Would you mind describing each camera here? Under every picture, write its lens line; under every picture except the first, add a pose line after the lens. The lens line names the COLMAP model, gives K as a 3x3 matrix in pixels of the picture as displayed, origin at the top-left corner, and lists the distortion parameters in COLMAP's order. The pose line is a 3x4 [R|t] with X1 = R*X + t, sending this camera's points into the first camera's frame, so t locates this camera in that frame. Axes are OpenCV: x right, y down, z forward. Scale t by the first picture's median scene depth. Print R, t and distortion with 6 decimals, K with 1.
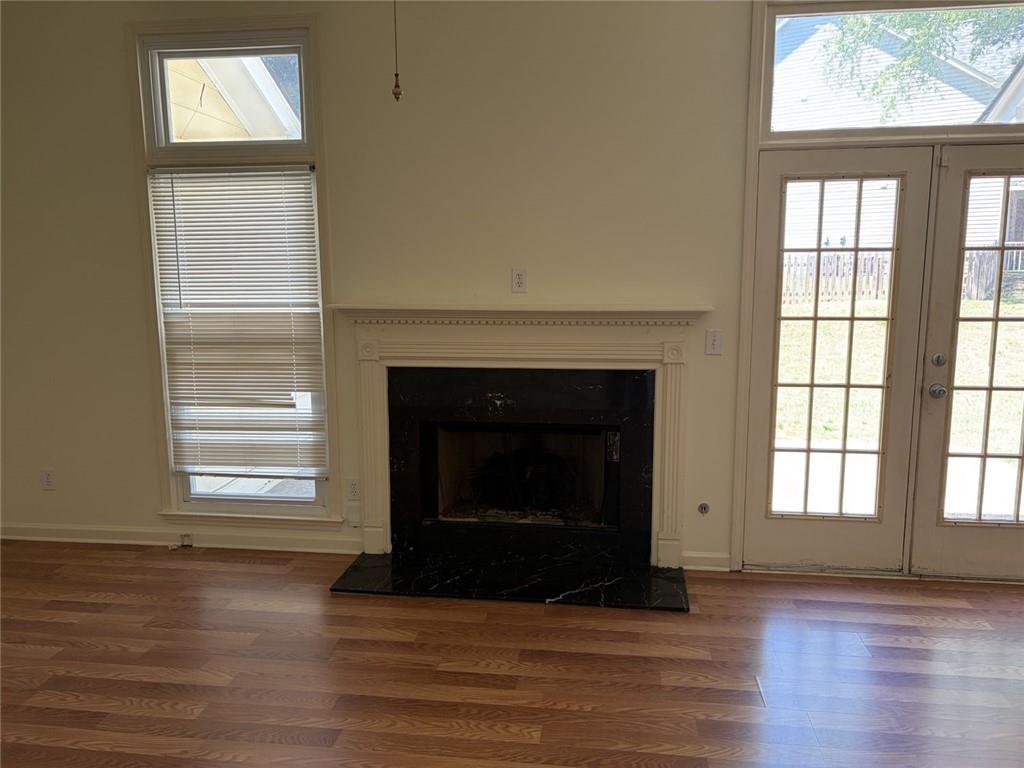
lens RADIAL K [[769.2, 0, 512.0], [0, 769.2, 384.0], [0, 0, 1]] dist [-0.004672, 0.000164]
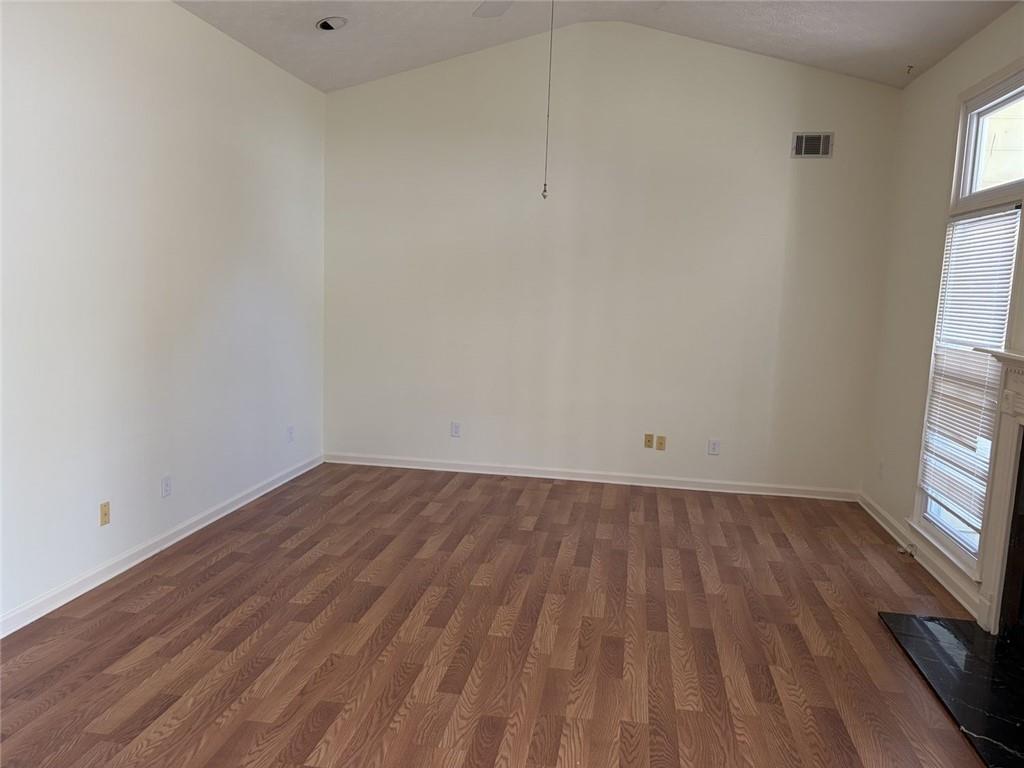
lens RADIAL K [[769.2, 0, 512.0], [0, 769.2, 384.0], [0, 0, 1]] dist [-0.004672, 0.000164]
pose [[-0.013533, 0.140010, -0.990058, 0.718320], [-0.196210, 0.970526, 0.139930, -0.077540], [0.980469, 0.196153, 0.014337, 0.414698]]
